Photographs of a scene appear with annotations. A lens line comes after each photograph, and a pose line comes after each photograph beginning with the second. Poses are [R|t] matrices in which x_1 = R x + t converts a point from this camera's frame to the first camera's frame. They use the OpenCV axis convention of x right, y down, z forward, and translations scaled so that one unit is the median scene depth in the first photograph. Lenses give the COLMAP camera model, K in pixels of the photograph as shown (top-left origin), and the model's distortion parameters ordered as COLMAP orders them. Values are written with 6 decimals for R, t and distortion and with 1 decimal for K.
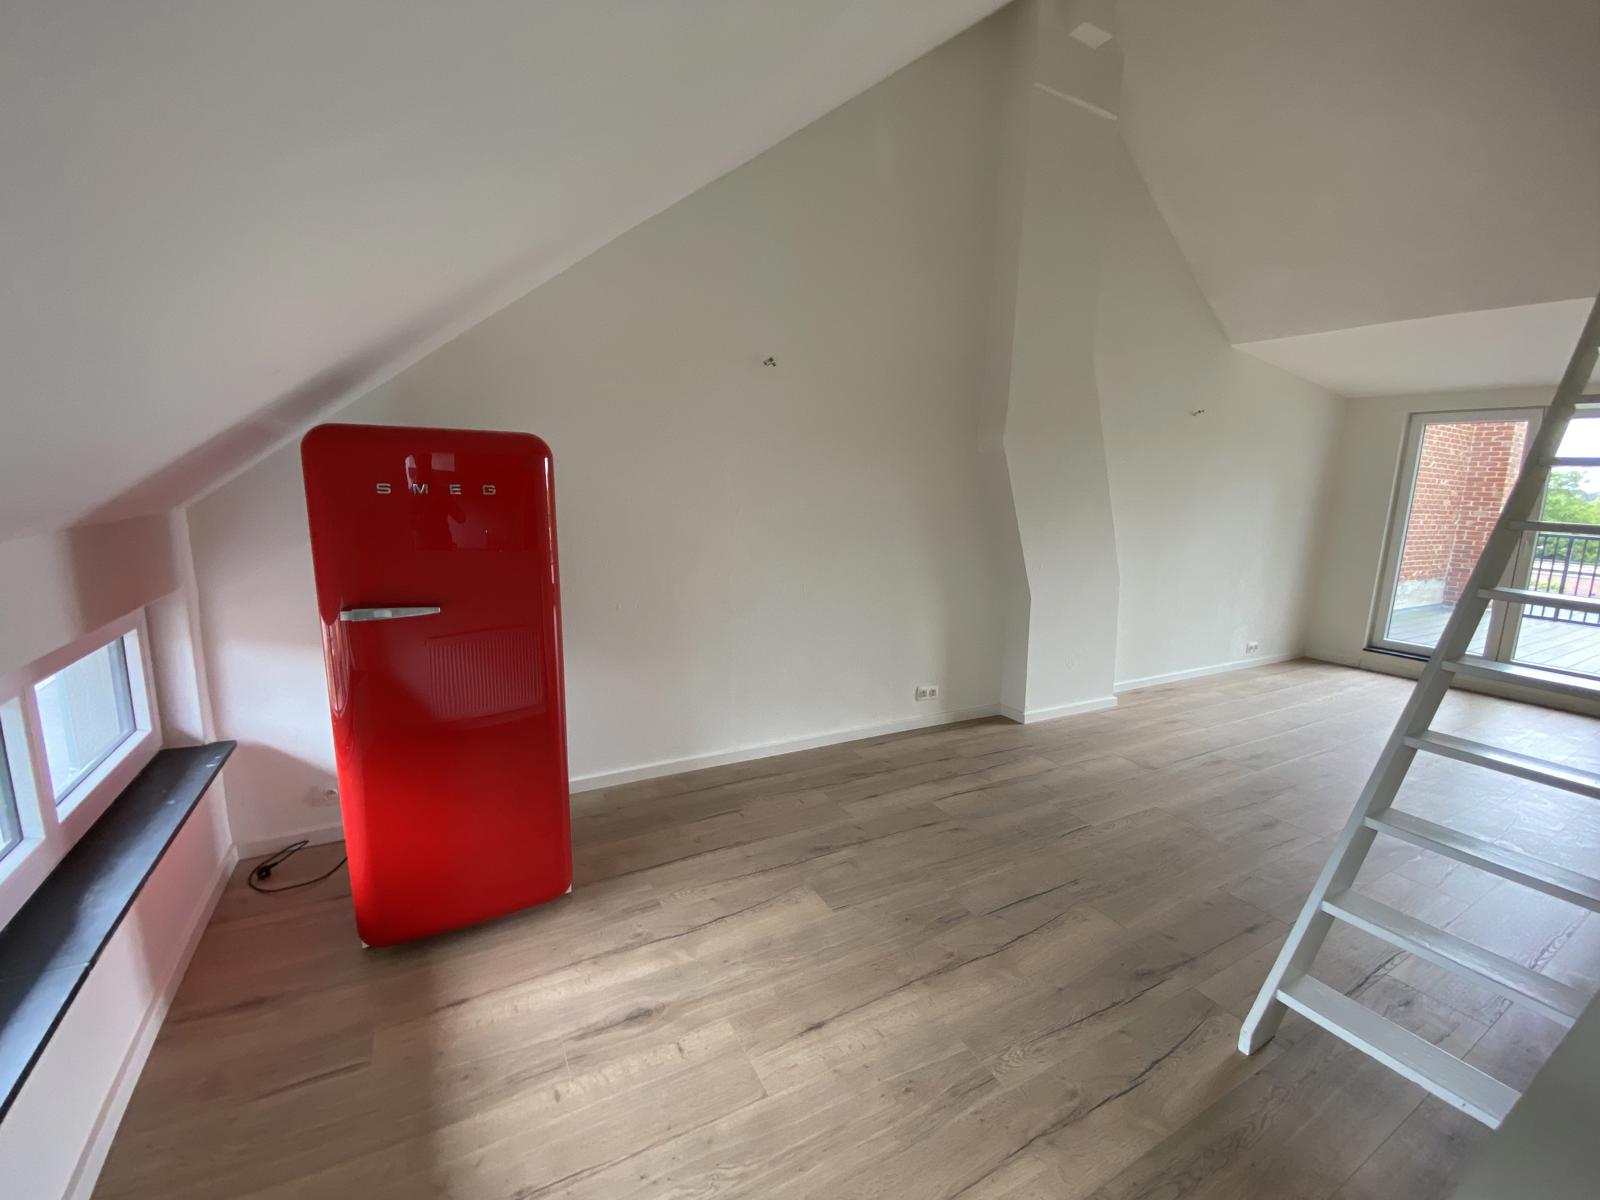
lens RADIAL K [[648.5, 0, 800.0], [0, 648.5, 600.0], [0, 0, 1]] dist [0.024437, -0.026517]
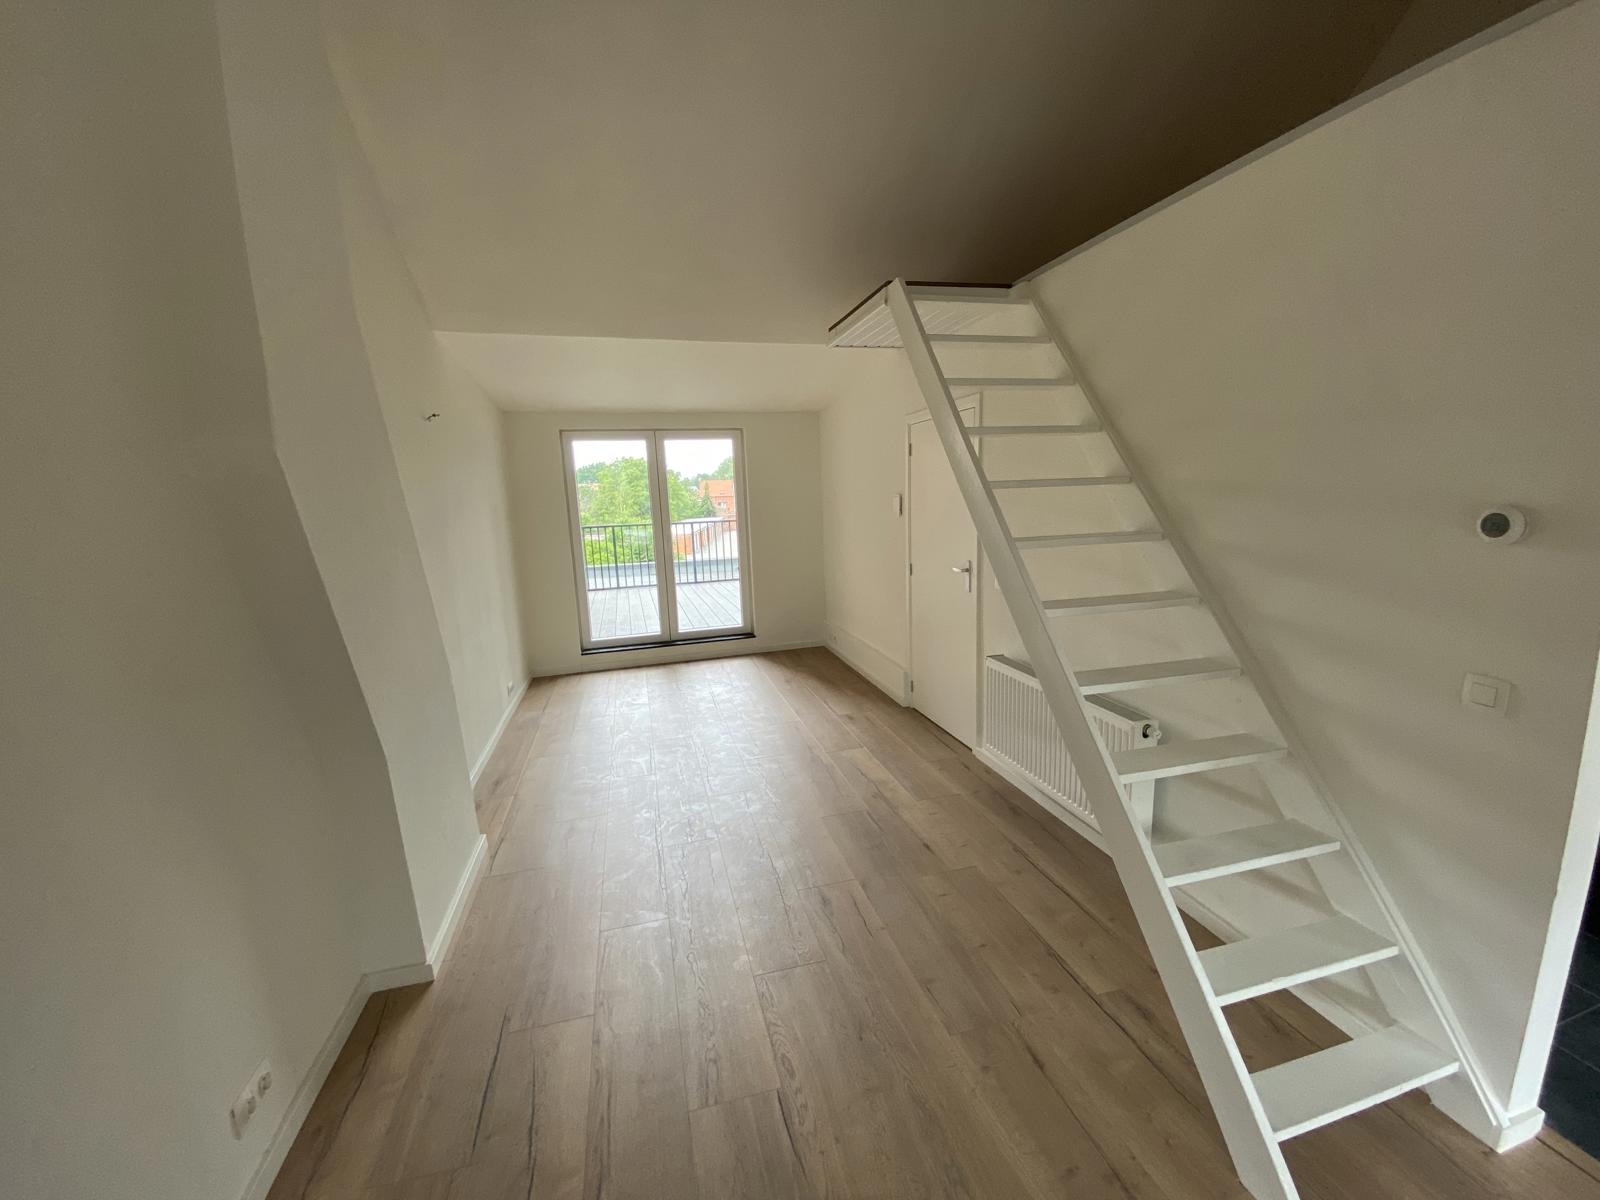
lens RADIAL K [[648.5, 0, 800.0], [0, 648.5, 600.0], [0, 0, 1]] dist [0.024437, -0.026517]
pose [[0.260823, -0.201635, 0.944095, -0.016522], [0.219536, 0.964711, 0.145387, -0.105174], [-0.940093, 0.169342, 0.295885, 0.431801]]
